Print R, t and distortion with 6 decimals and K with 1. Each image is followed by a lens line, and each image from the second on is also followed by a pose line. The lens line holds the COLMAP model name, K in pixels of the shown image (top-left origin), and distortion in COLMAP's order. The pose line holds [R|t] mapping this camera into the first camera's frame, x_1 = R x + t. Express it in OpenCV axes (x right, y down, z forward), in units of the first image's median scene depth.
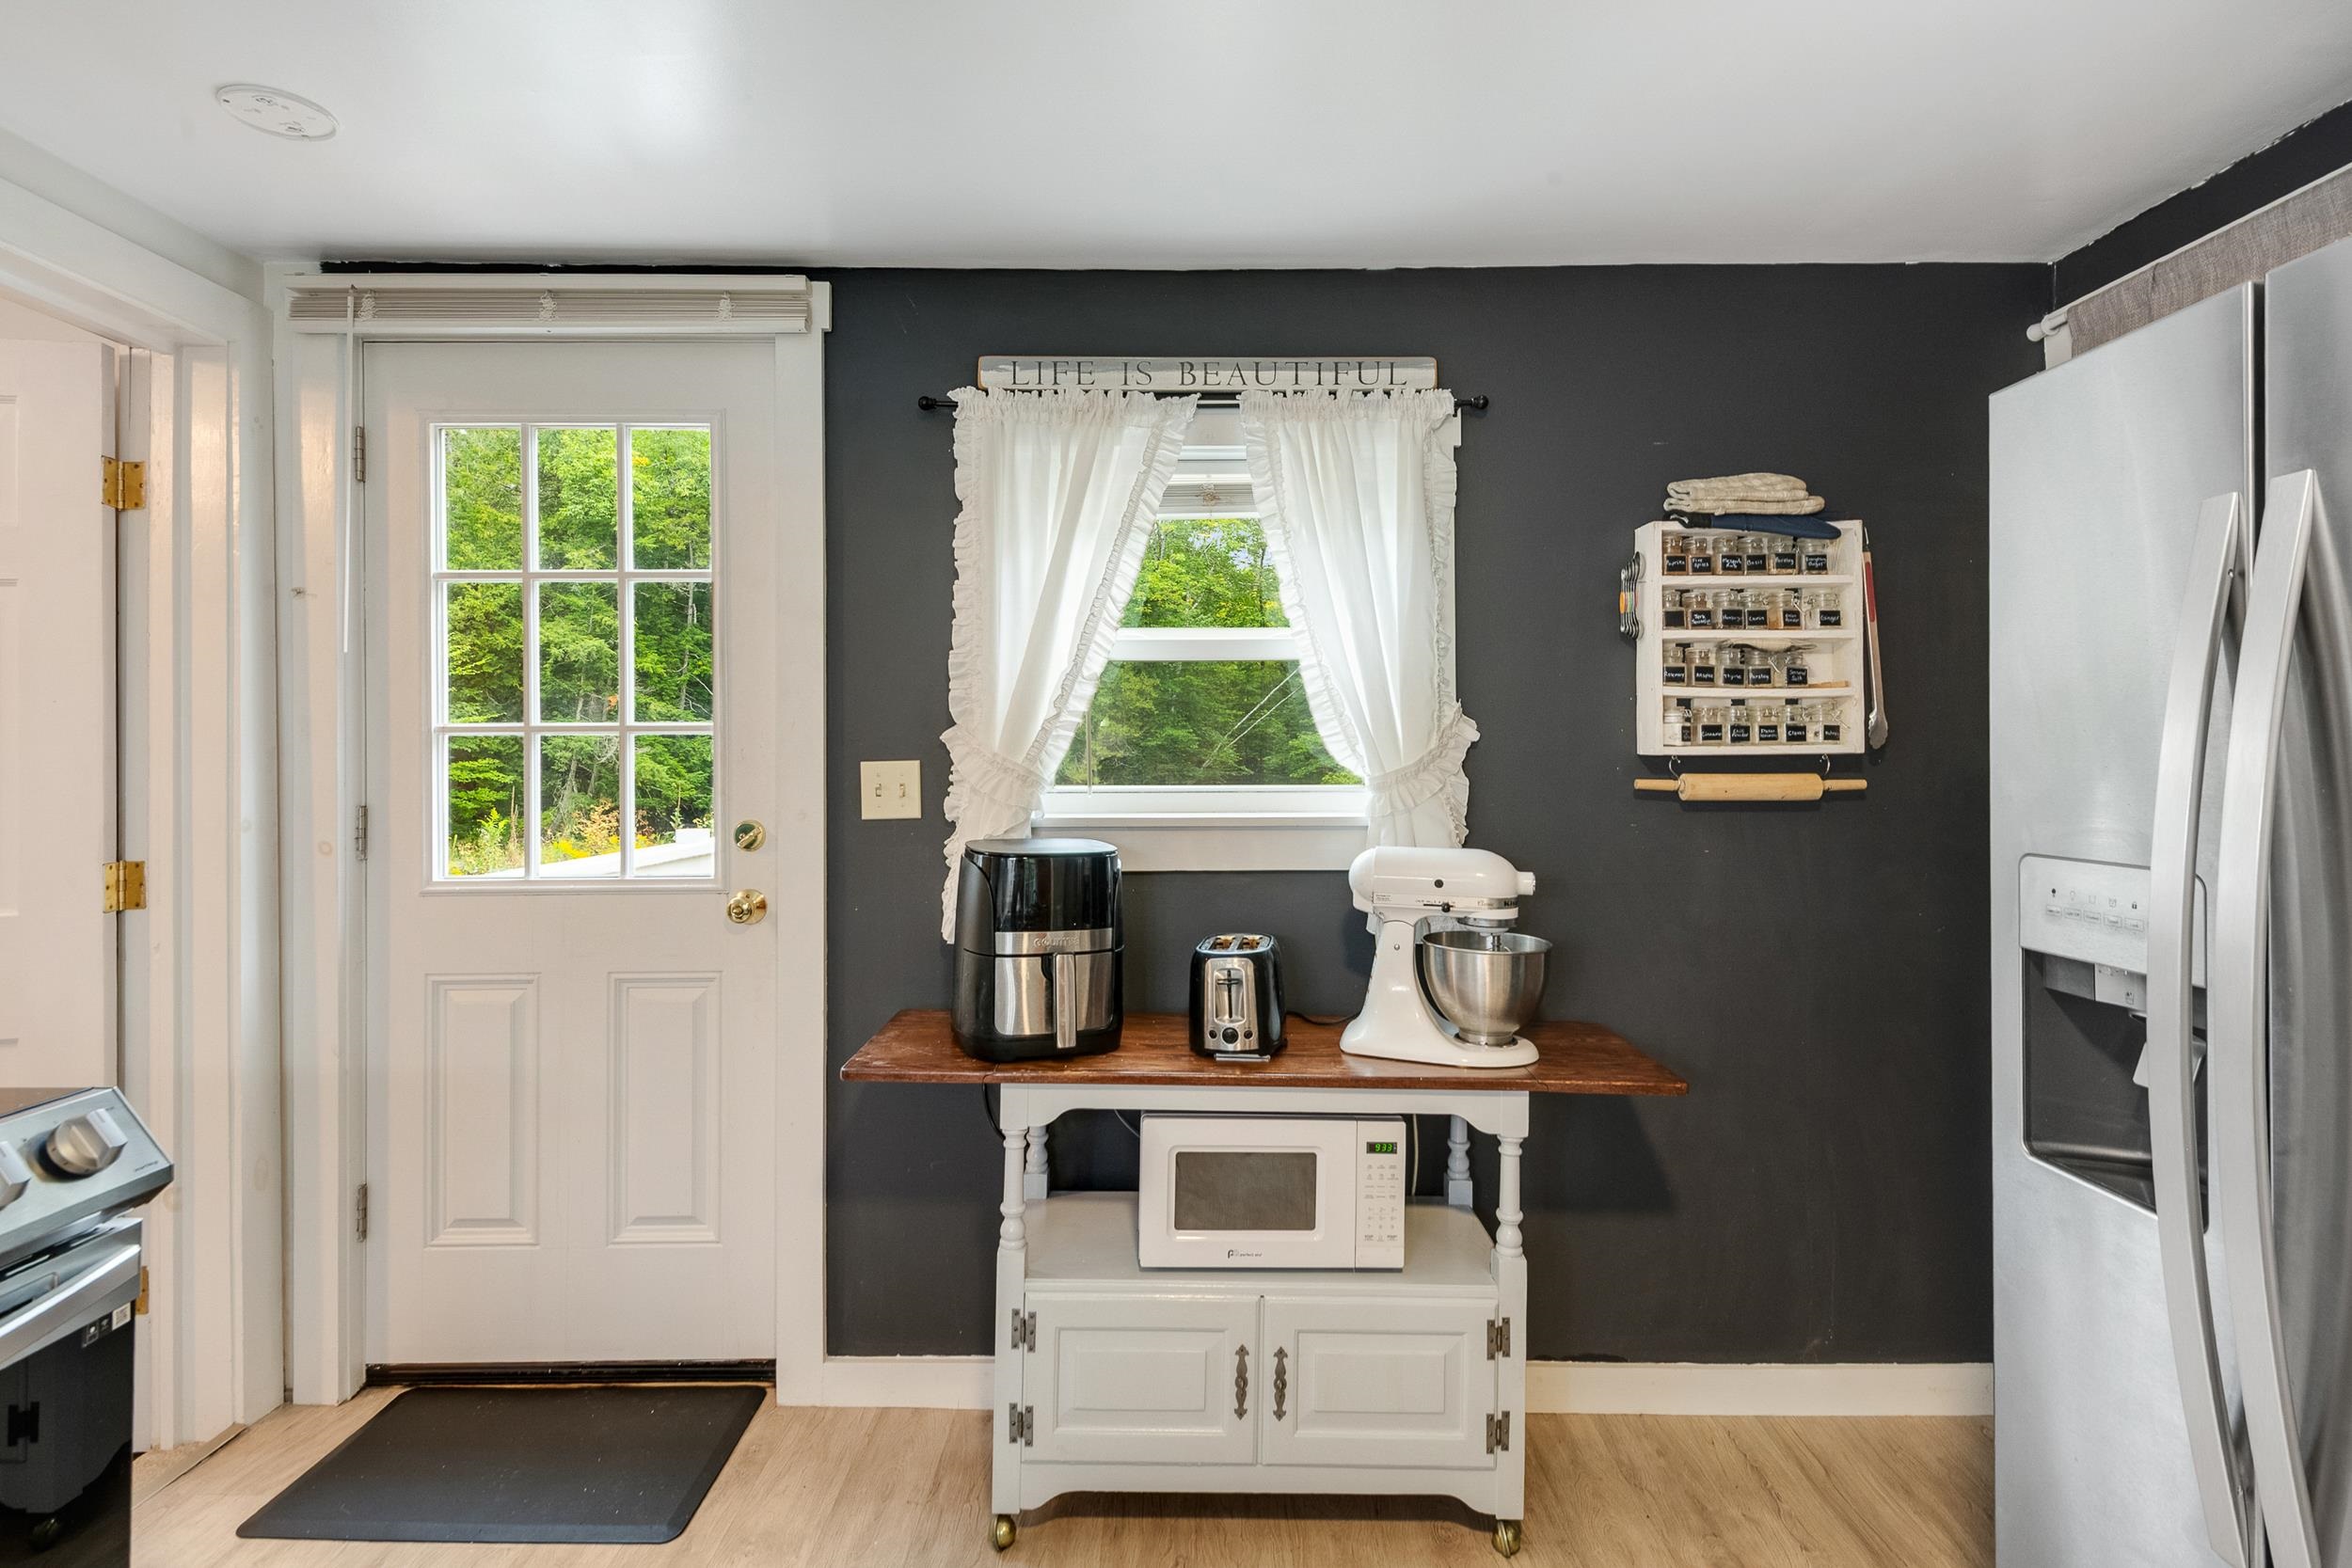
lens RADIAL K [[1164.3, 0, 1188.1], [0, 1164.3, 751.9], [0, 0, 1]] dist [0.027675, -0.015980]
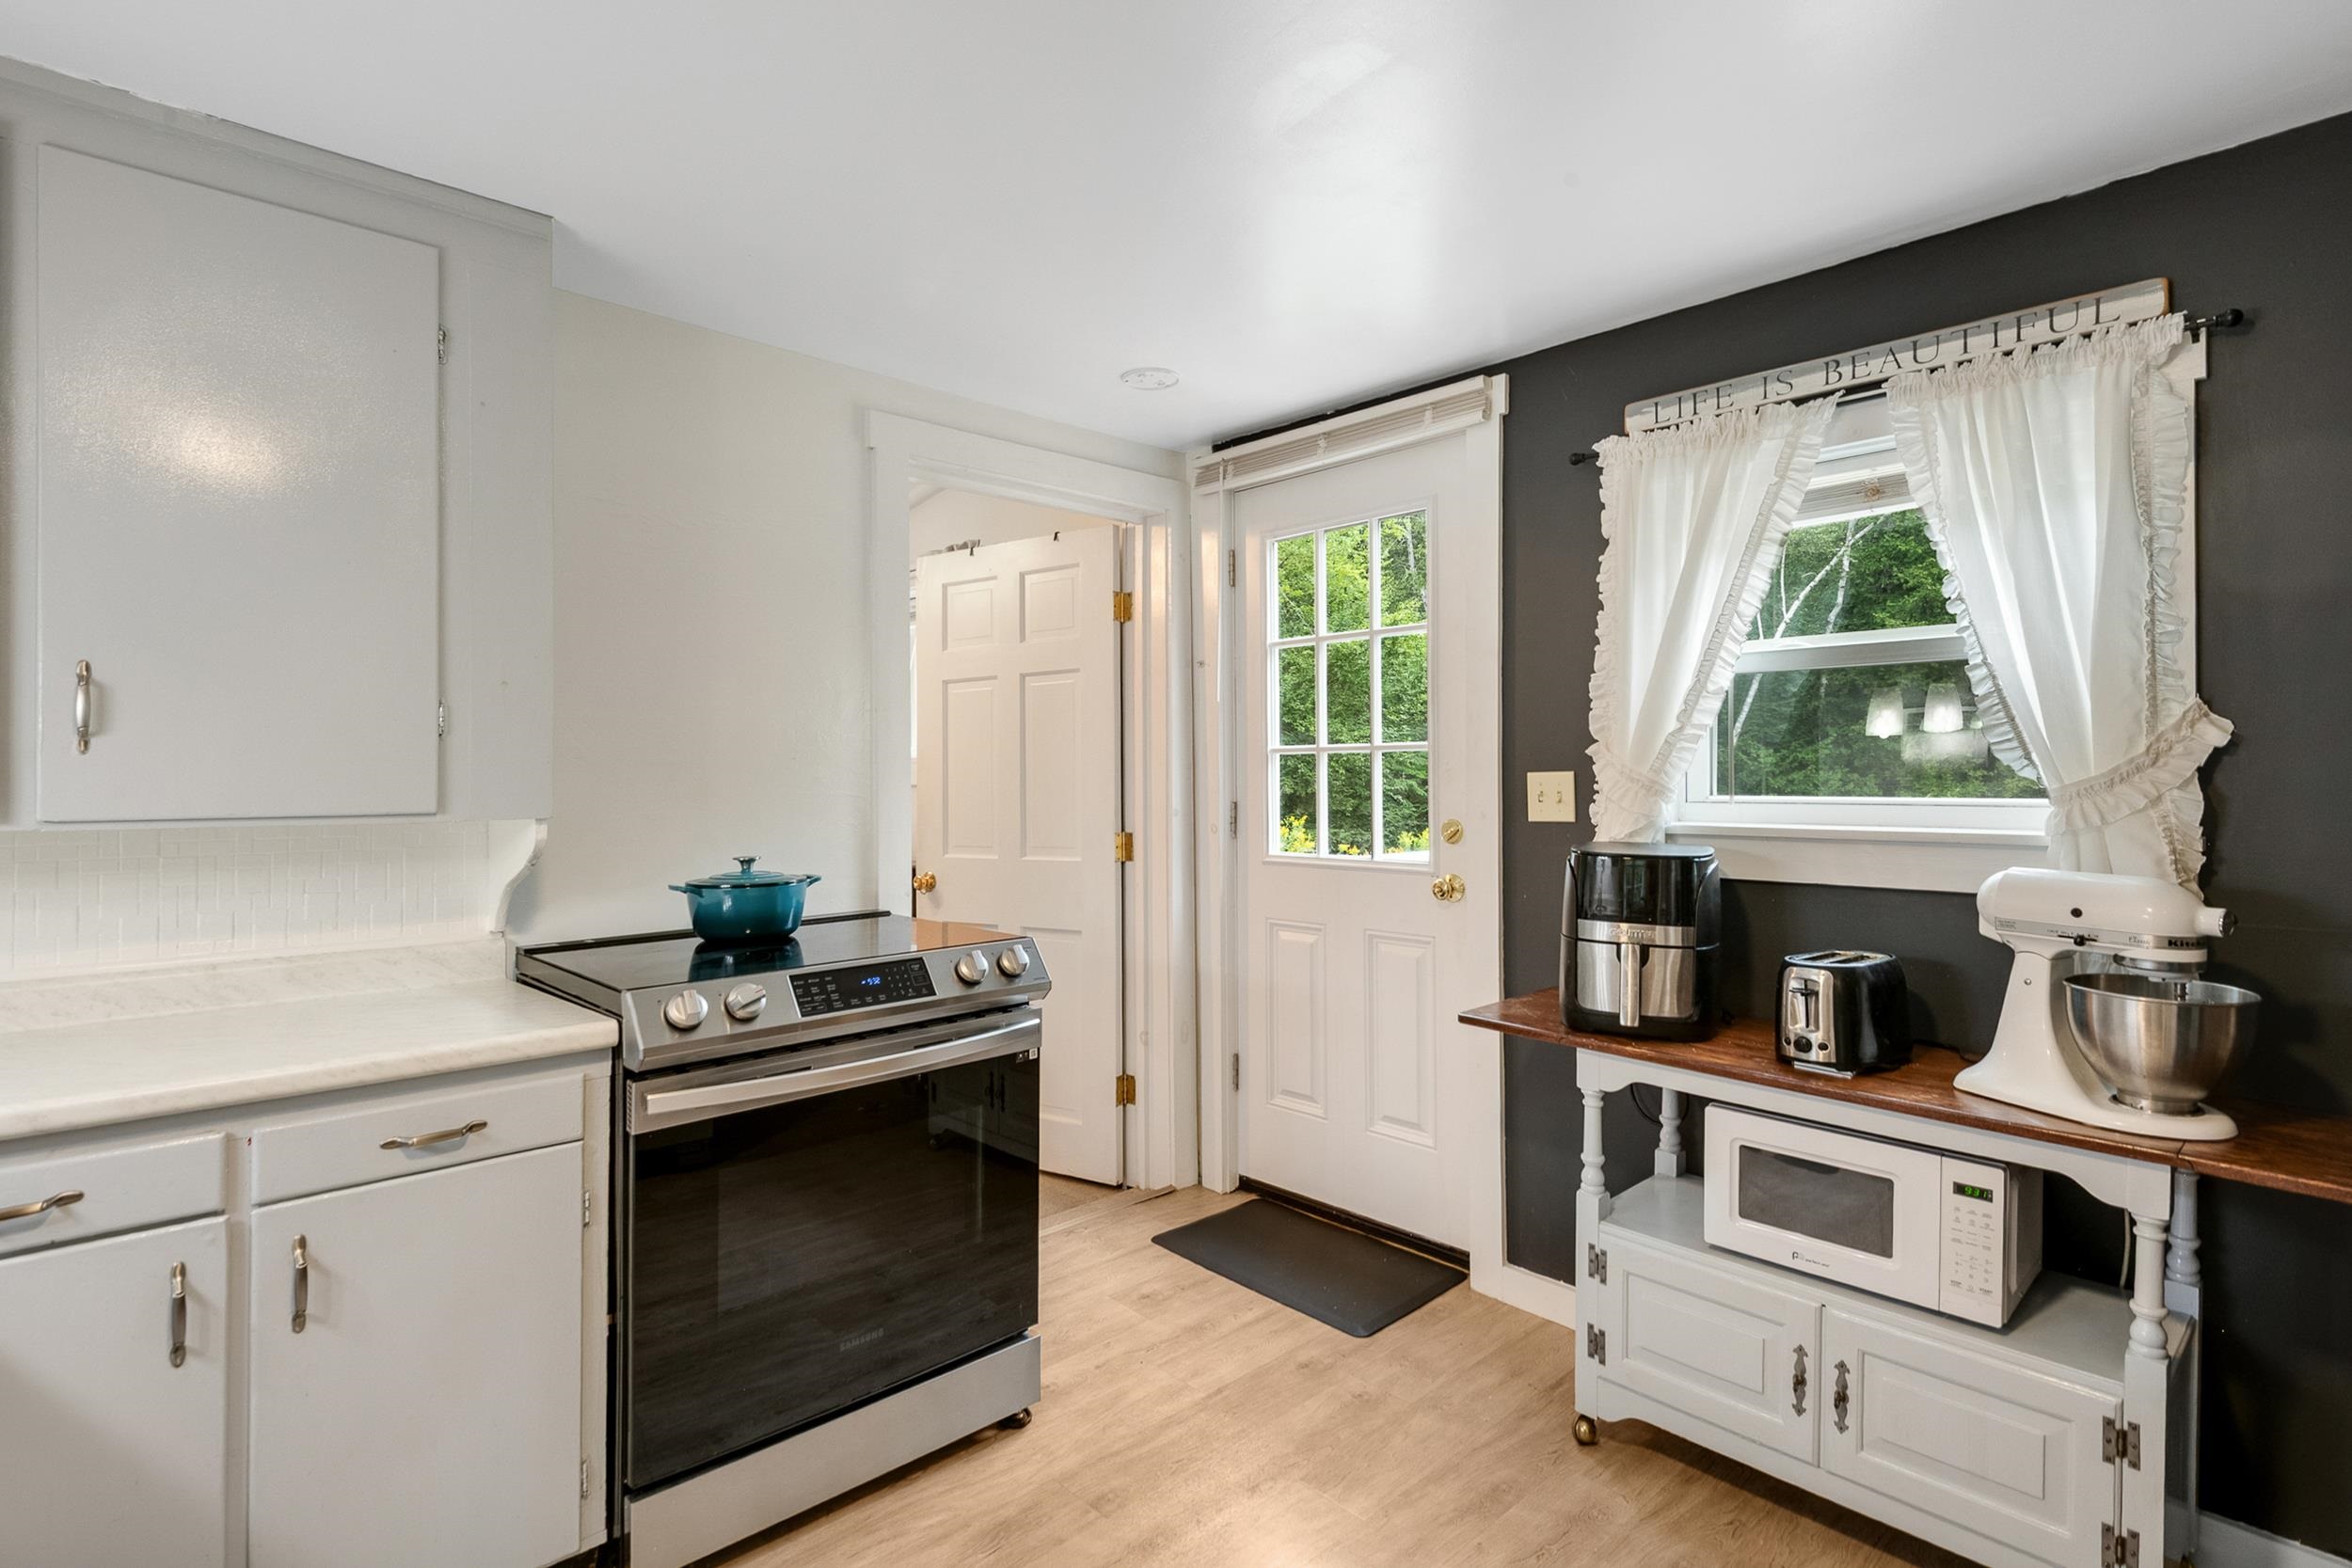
lens RADIAL K [[1164.3, 0, 1152.4], [0, 1164.3, 784.0], [0, 0, 1]] dist [0.027675, -0.015980]
pose [[0.670239, 0.006322, -0.742118, 0.354186], [0.004618, 0.999909, 0.012688, 0.003263], [0.742131, -0.011932, 0.670149, -0.080215]]
